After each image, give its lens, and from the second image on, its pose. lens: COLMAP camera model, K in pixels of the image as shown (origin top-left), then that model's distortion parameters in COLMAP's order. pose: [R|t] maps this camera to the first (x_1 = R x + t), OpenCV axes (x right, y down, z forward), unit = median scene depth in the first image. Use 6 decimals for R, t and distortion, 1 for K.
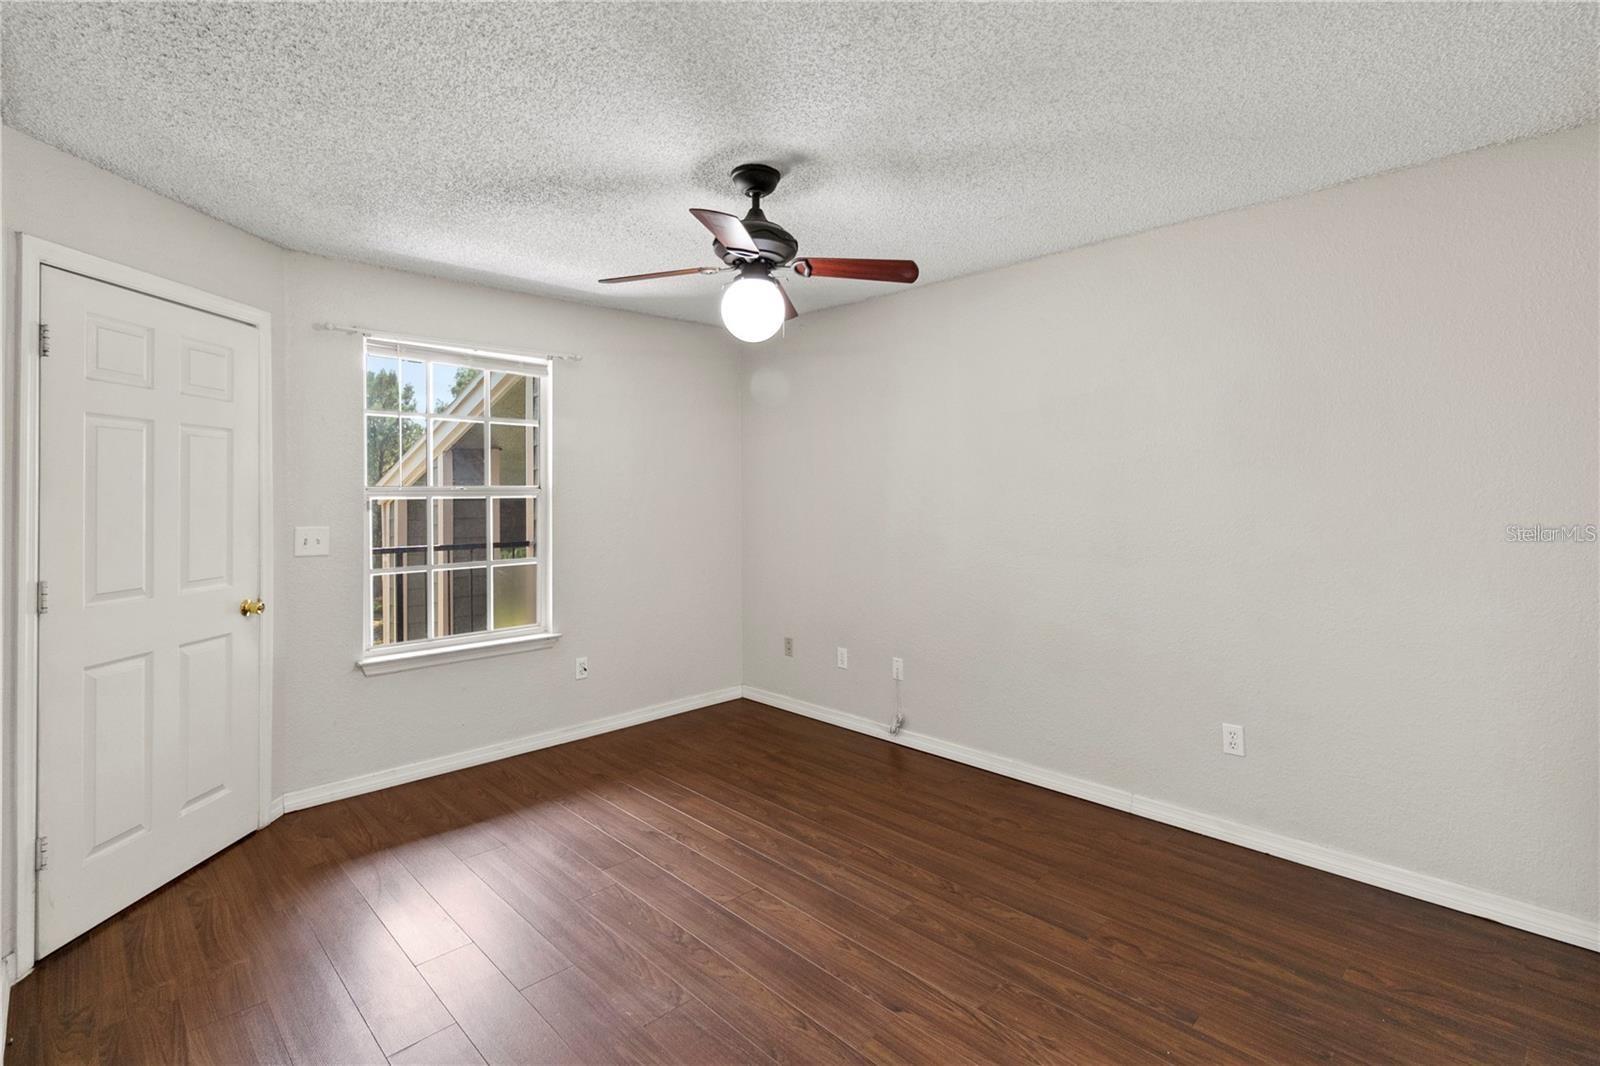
lens RADIAL K [[736.1, 0, 764.7], [0, 736.1, 485.2], [0, 0, 1]] dist [-0.000966, 0.000227]
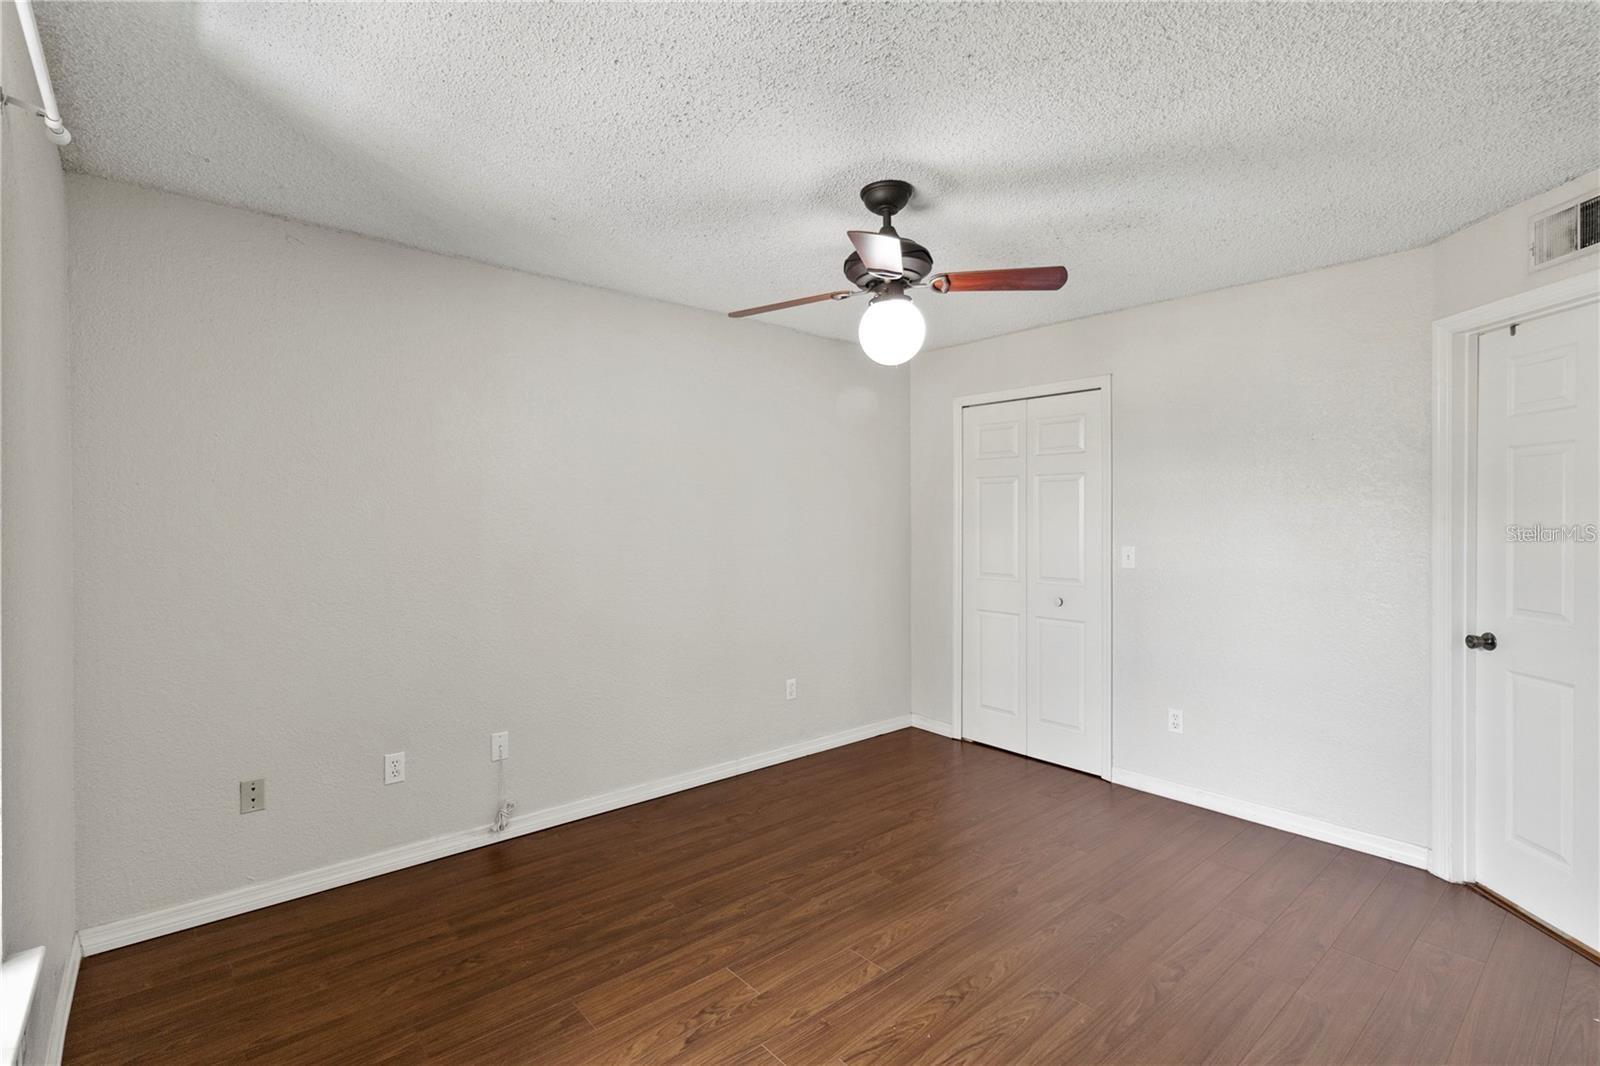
lens RADIAL K [[736.1, 0, 795.1], [0, 736.1, 532.4], [0, 0, 1]] dist [-0.000966, 0.000227]
pose [[0.052616, -0.006081, 0.998596, -0.585815], [-0.002808, 0.999977, 0.006237, 0.017282], [-0.998611, -0.003132, 0.052598, 0.651795]]
